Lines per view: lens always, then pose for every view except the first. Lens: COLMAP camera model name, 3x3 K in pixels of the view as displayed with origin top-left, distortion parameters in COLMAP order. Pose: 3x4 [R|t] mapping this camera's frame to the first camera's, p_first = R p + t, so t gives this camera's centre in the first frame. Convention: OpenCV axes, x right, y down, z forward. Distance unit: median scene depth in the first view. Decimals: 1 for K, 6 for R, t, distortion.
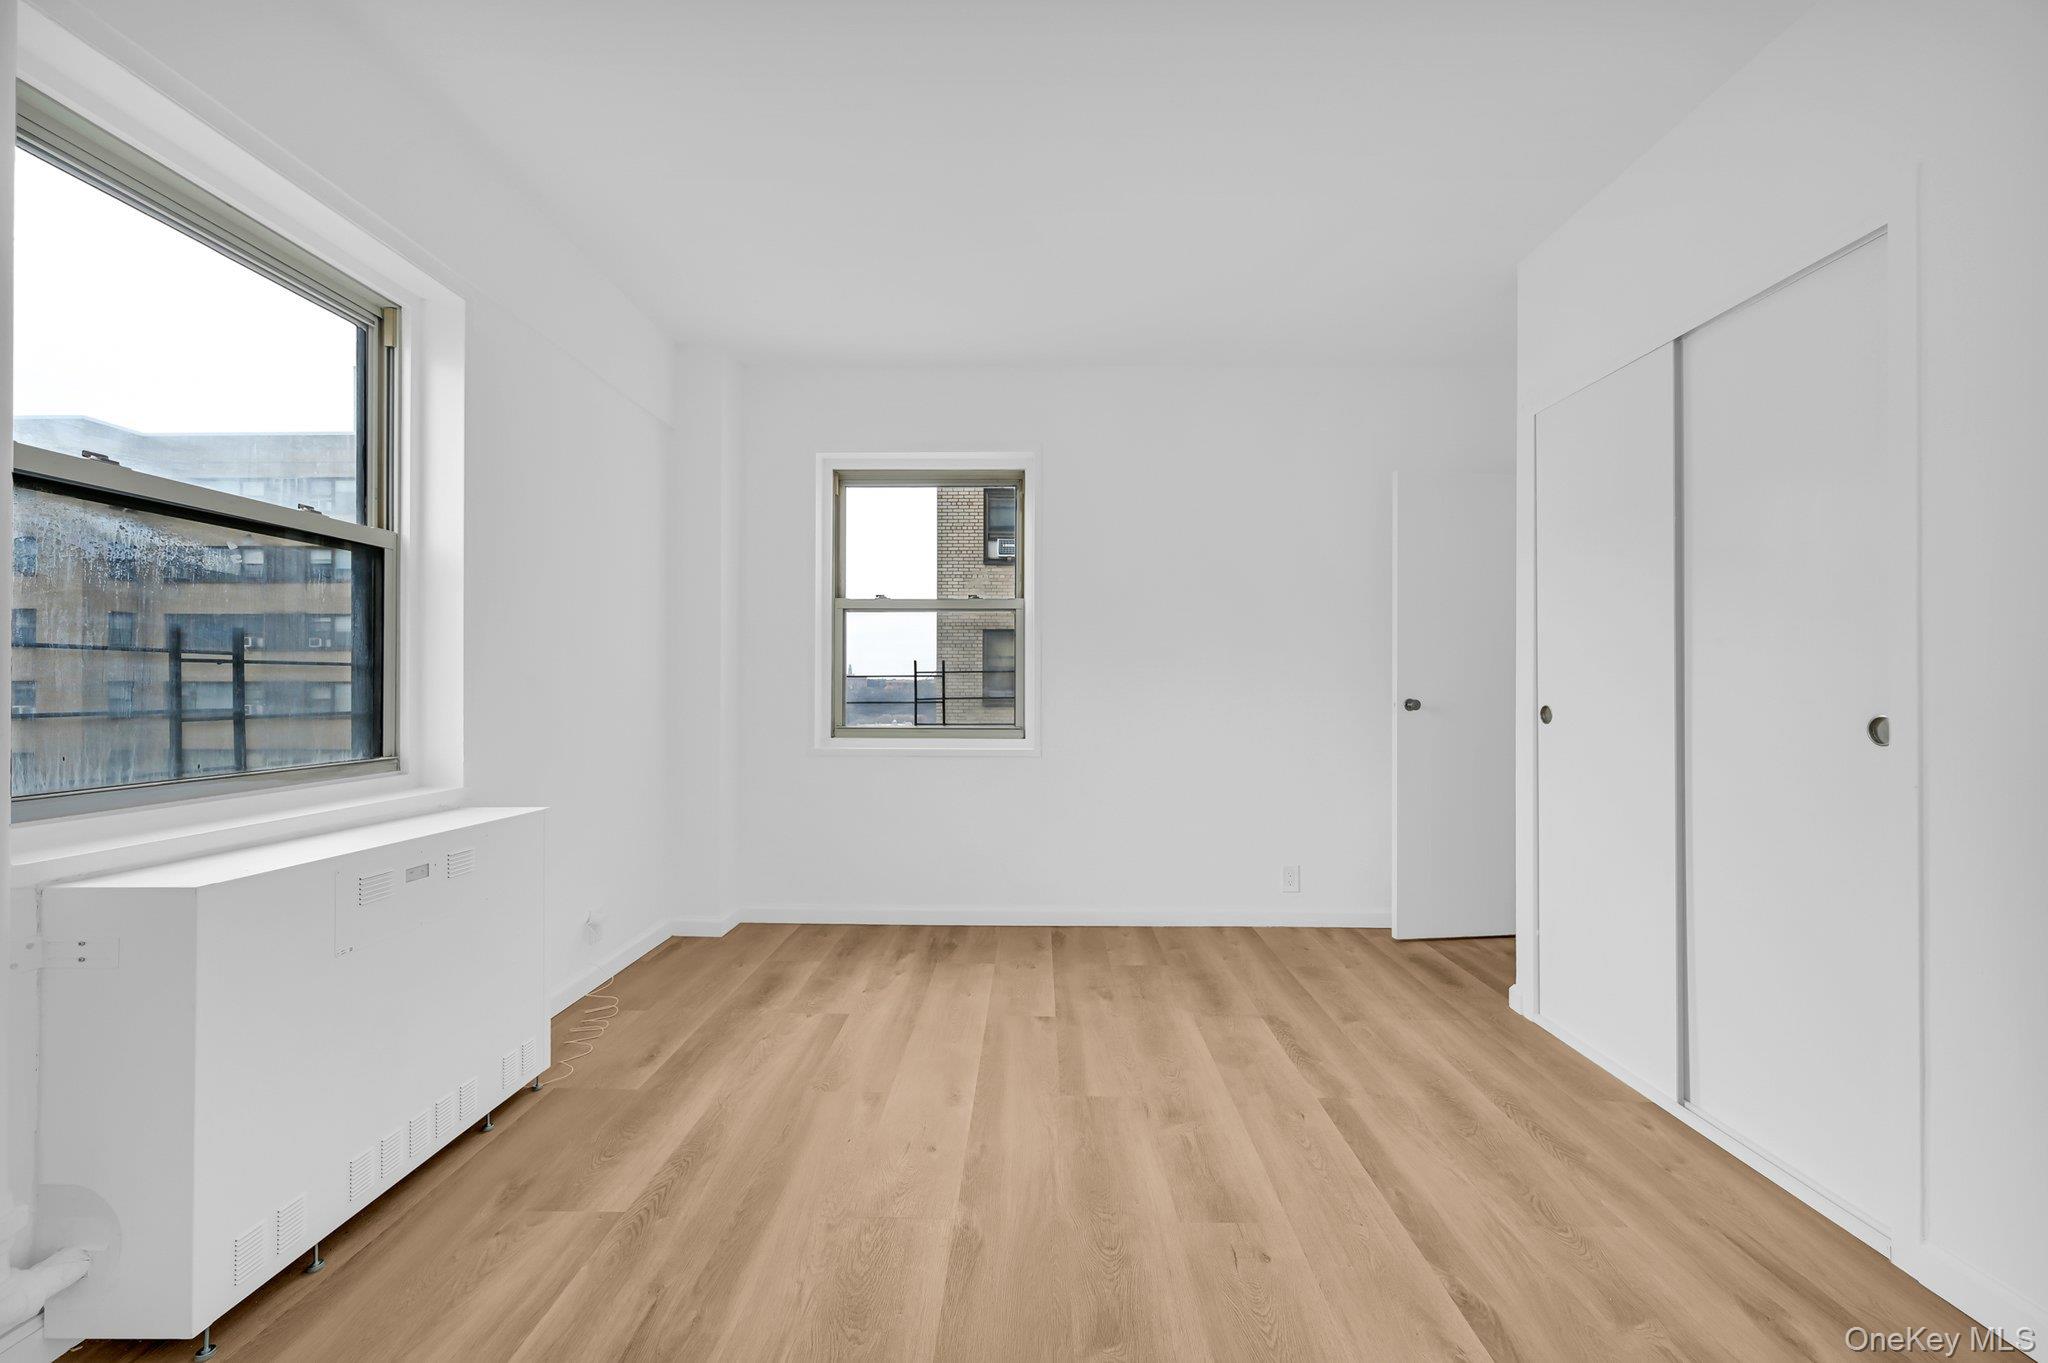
lens RADIAL K [[814.2, 0, 1024.0], [0, 814.2, 681.5], [0, 0, 1]] dist [0.001118, 0.000109]
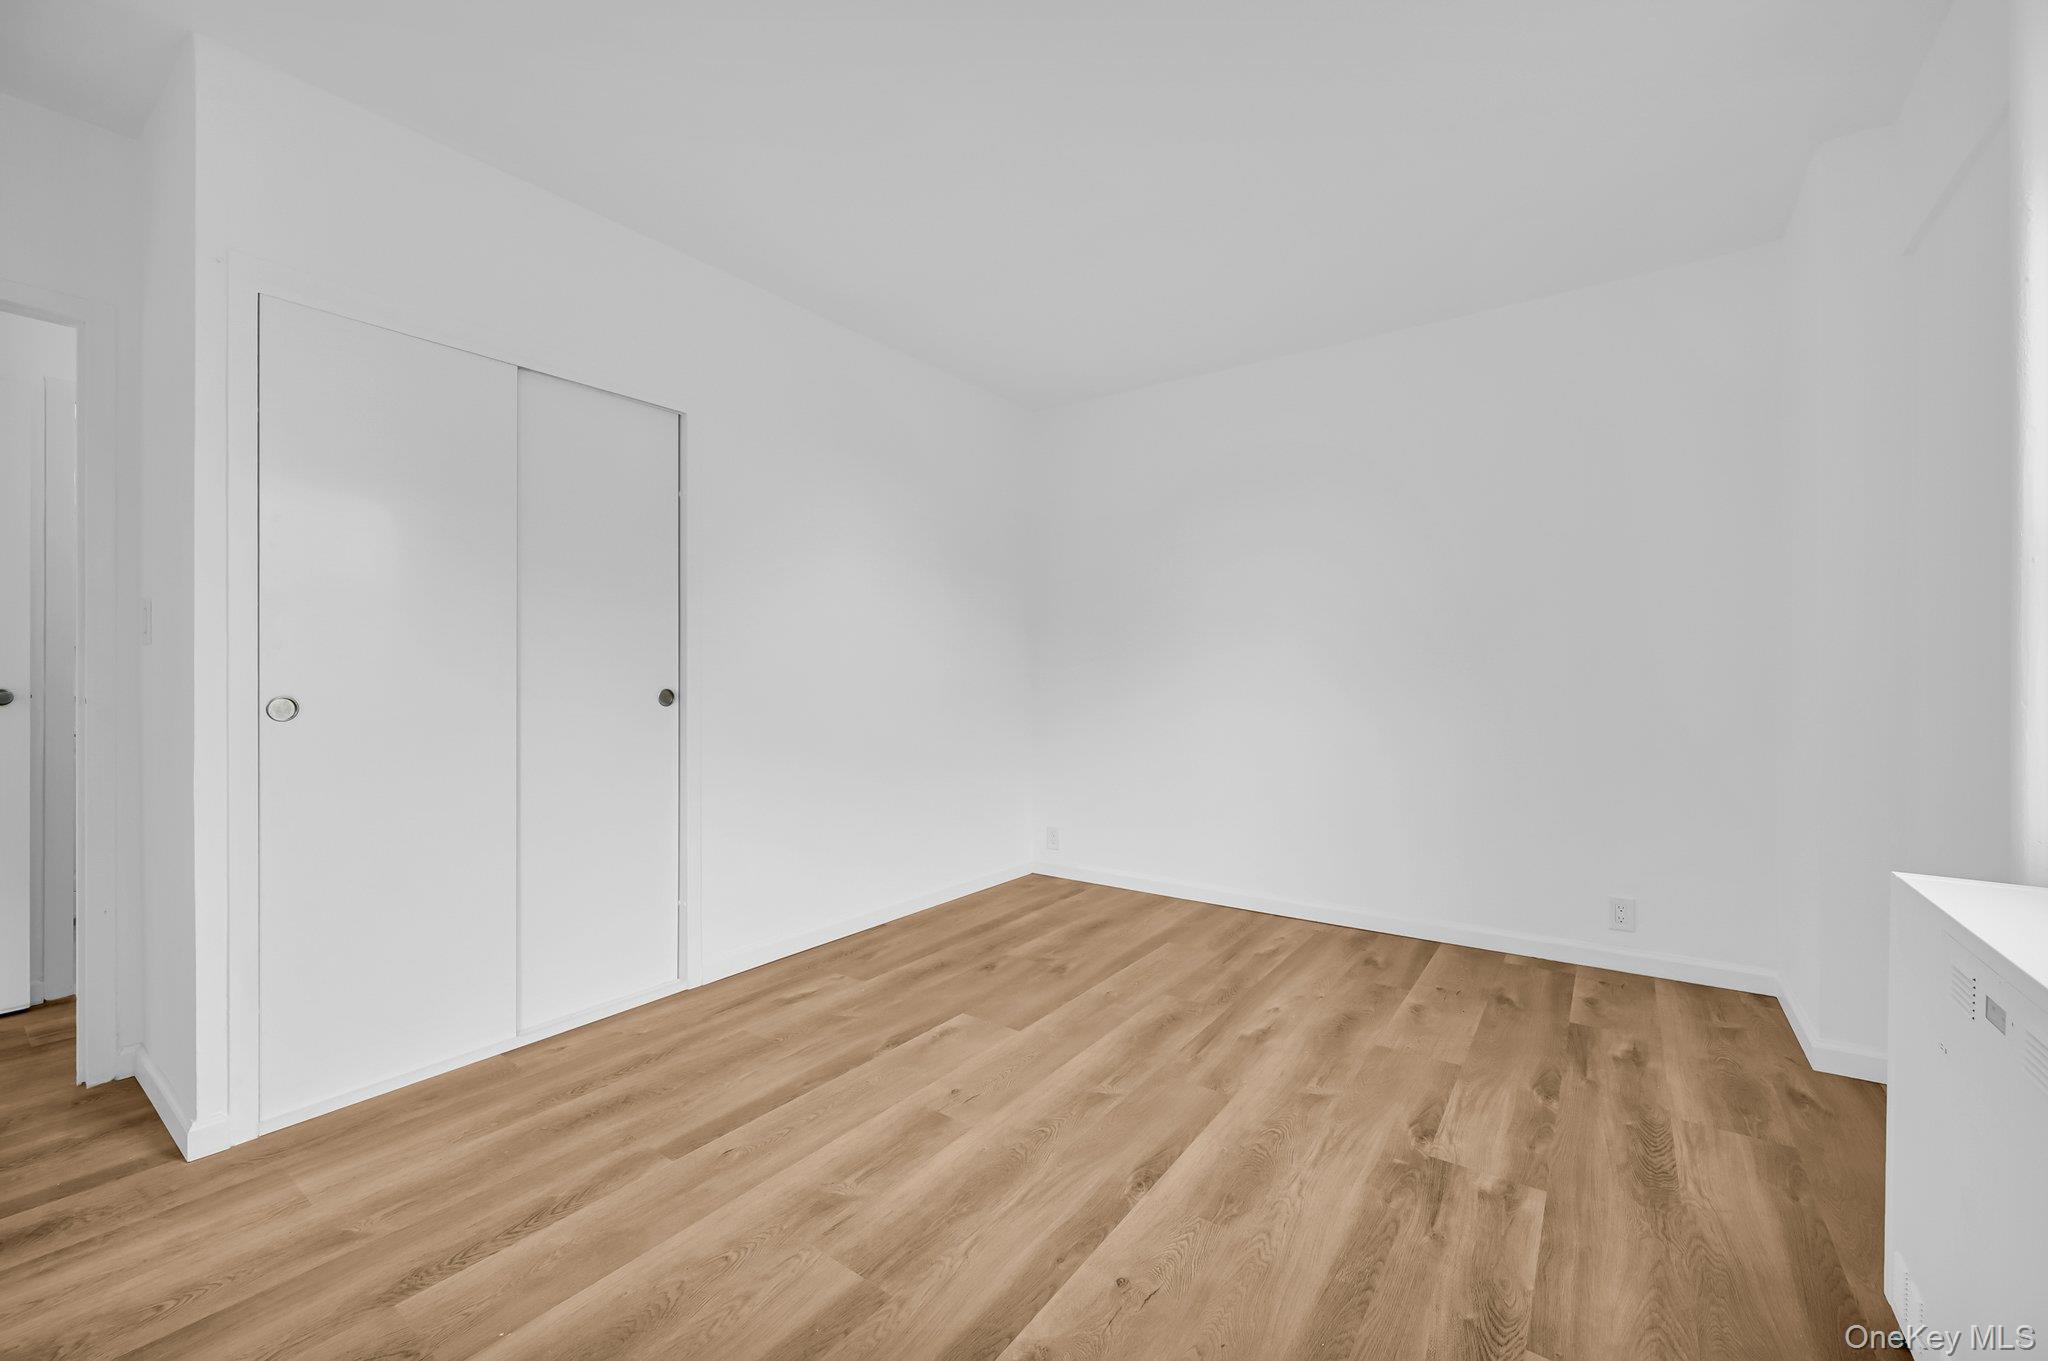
lens RADIAL K [[814.2, 0, 1024.0], [0, 814.2, 680.5], [0, 0, 1]] dist [0.001118, 0.000109]
pose [[-0.818167, -0.010344, 0.574887, -0.436712], [-0.007373, 0.999945, 0.007500, 0.005522], [-0.574933, 0.001898, -0.818198, 1.551799]]
